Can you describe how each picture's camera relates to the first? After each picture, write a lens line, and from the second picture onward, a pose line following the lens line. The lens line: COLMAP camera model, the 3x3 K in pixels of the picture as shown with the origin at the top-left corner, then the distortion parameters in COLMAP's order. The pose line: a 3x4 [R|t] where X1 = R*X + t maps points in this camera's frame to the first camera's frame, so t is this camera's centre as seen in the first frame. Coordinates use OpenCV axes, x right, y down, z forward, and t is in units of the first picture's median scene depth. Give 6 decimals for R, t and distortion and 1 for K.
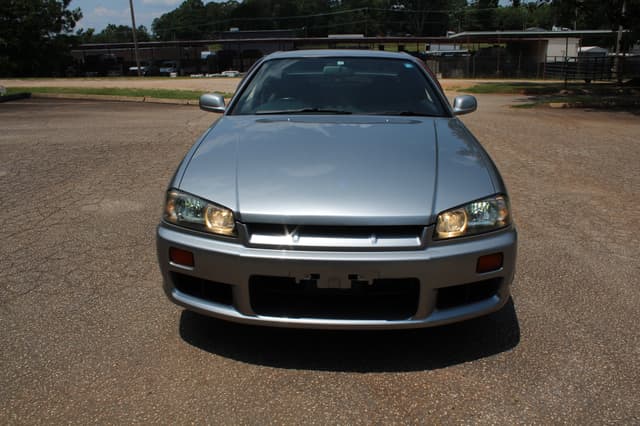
lens RADIAL K [[549.5, 0, 318.5], [0, 549.5, 215.3], [0, 0, 1]] dist [-0.156104, 0.137607]
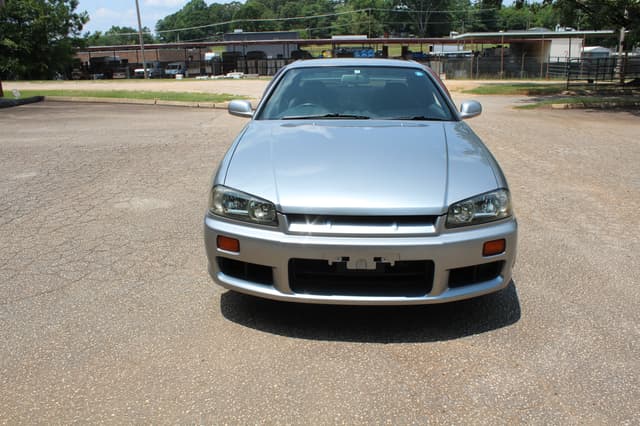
lens RADIAL K [[549.5, 0, 320.4], [0, 549.5, 217.0], [0, 0, 1]] dist [-0.156104, 0.137607]
pose [[0.999987, -0.003678, -0.003460, -0.030597], [0.003684, 0.999992, 0.001613, 0.010892], [0.003454, -0.001626, 0.999993, -0.096415]]
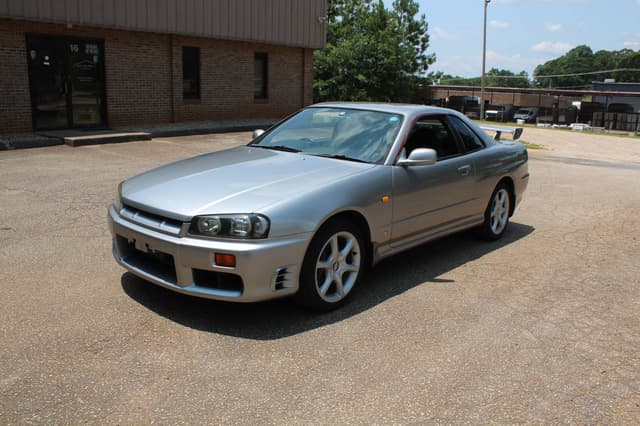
lens RADIAL K [[549.5, 0, 319.6], [0, 549.5, 218.0], [0, 0, 1]] dist [-0.156104, 0.137607]
pose [[0.789090, 0.174087, -0.589093, 0.753205], [-0.216738, 0.976228, -0.001828, -0.038042], [0.574771, 0.129122, 0.808063, 0.009859]]
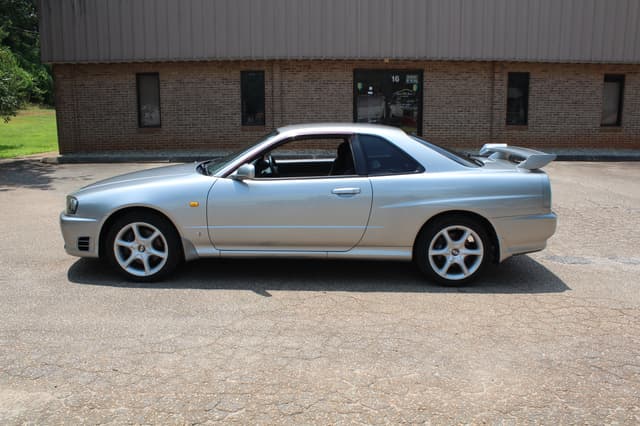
lens RADIAL K [[549.5, 0, 319.0], [0, 549.5, 214.8], [0, 0, 1]] dist [-0.156104, 0.137607]
pose [[0.056298, 0.200421, -0.978091, 1.422806], [-0.295581, 0.939075, 0.175413, -0.363831], [0.953657, 0.279230, 0.112109, 1.013263]]
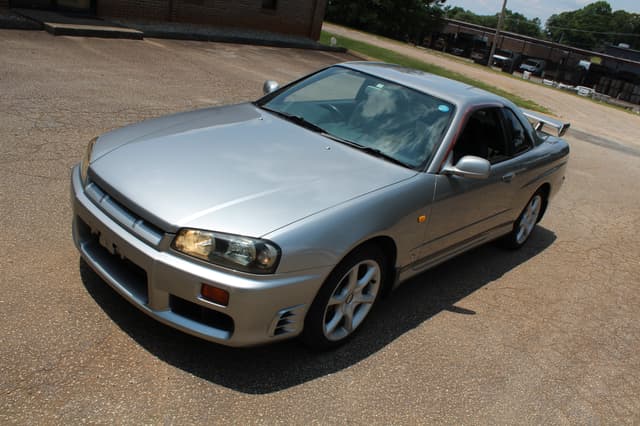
lens RADIAL K [[549.5, 0, 319.2], [0, 549.5, 218.9], [0, 0, 1]] dist [-0.156104, 0.137607]
pose [[0.764309, 0.390985, -0.512799, 0.548269], [-0.376662, 0.916147, 0.137118, -0.151436], [0.523410, 0.088352, 0.847488, 0.127175]]
